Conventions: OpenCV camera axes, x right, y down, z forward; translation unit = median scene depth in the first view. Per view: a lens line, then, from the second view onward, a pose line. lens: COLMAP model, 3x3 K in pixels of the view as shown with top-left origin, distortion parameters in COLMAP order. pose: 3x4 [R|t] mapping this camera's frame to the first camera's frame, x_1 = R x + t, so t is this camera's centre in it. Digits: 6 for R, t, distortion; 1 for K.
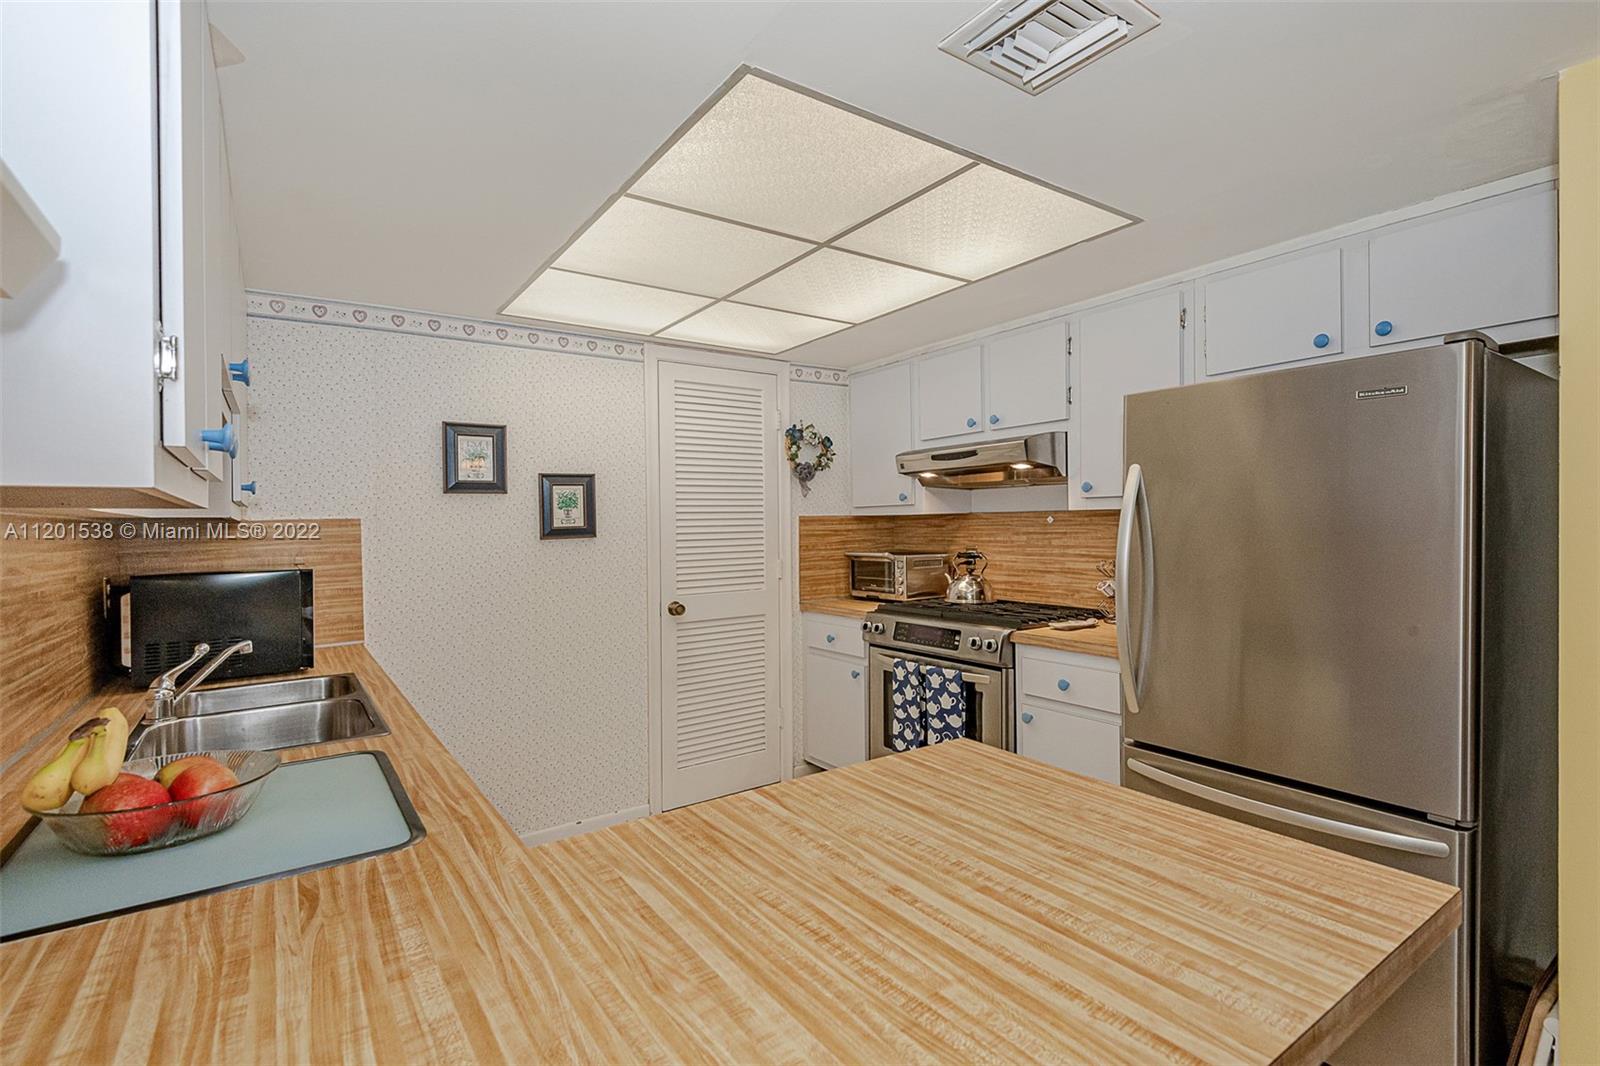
lens RADIAL K [[741.1, 0, 801.8], [0, 741.1, 520.6], [0, 0, 1]] dist [0.018140, -0.000729]
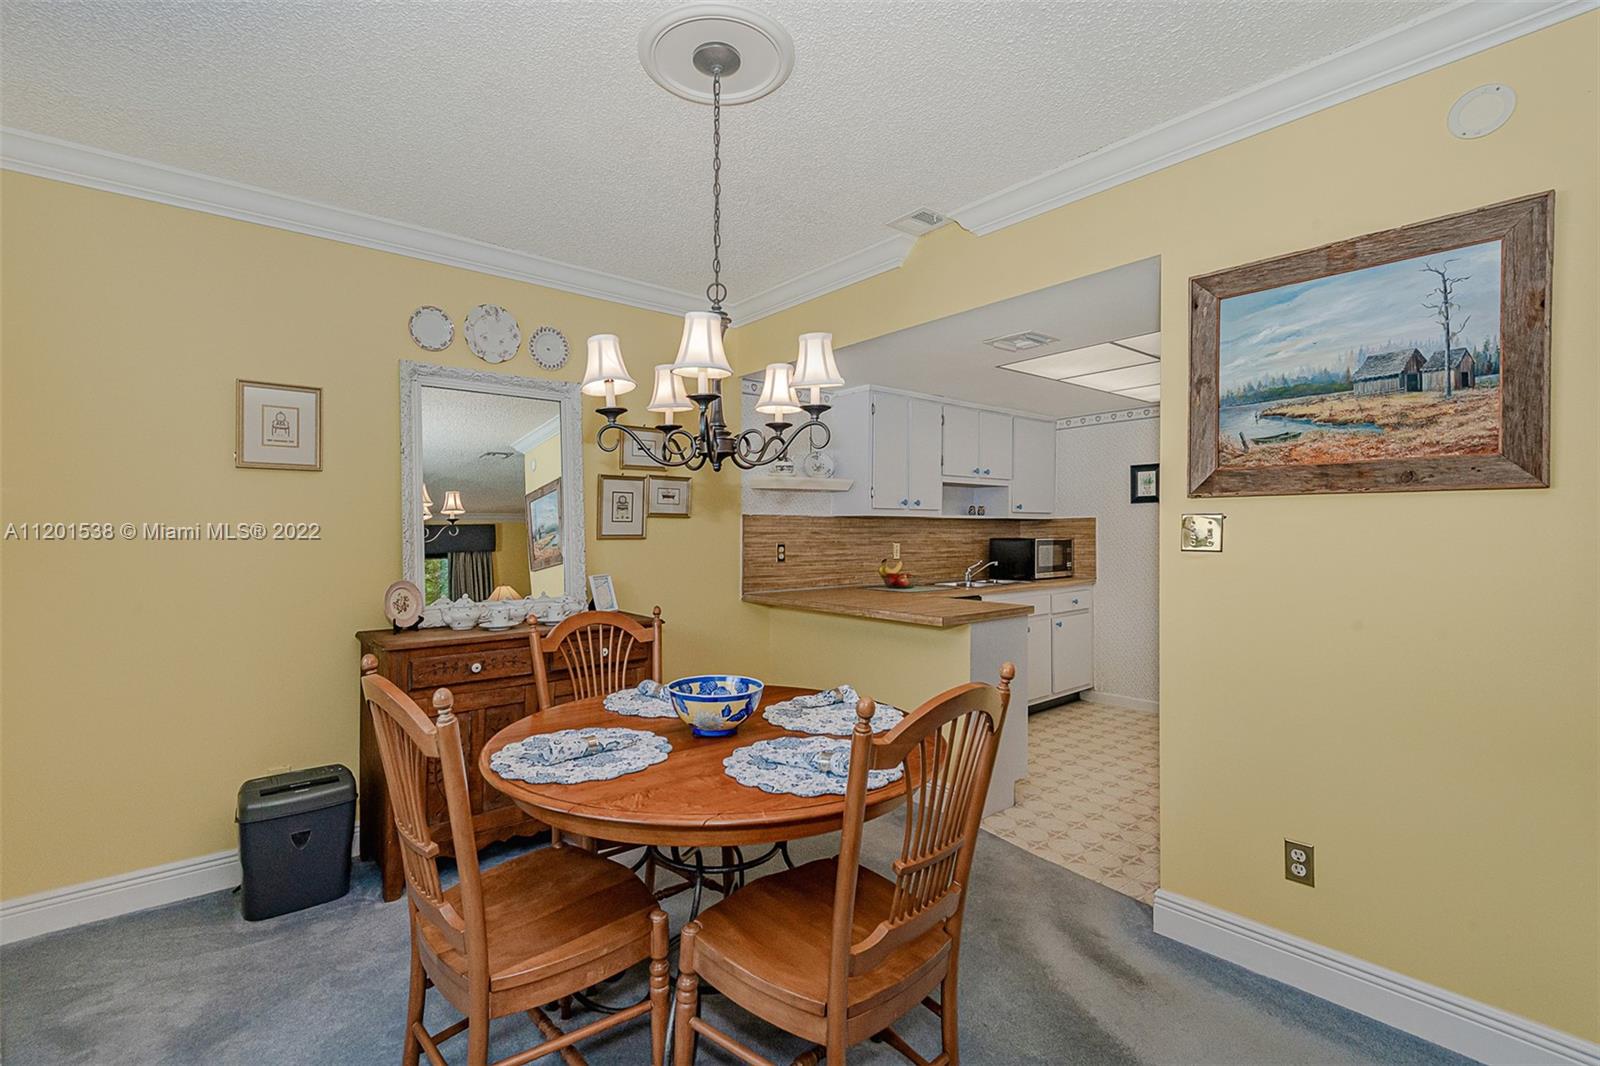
lens RADIAL K [[721.4, 0, 797.9], [0, 721.4, 561.0], [0, 0, 1]] dist [-0.000907, -0.000130]
pose [[0.107329, 0.053801, -0.992767, 1.223627], [0.006816, 0.998471, 0.054847, 0.002440], [0.994200, -0.012653, 0.106798, -0.025201]]
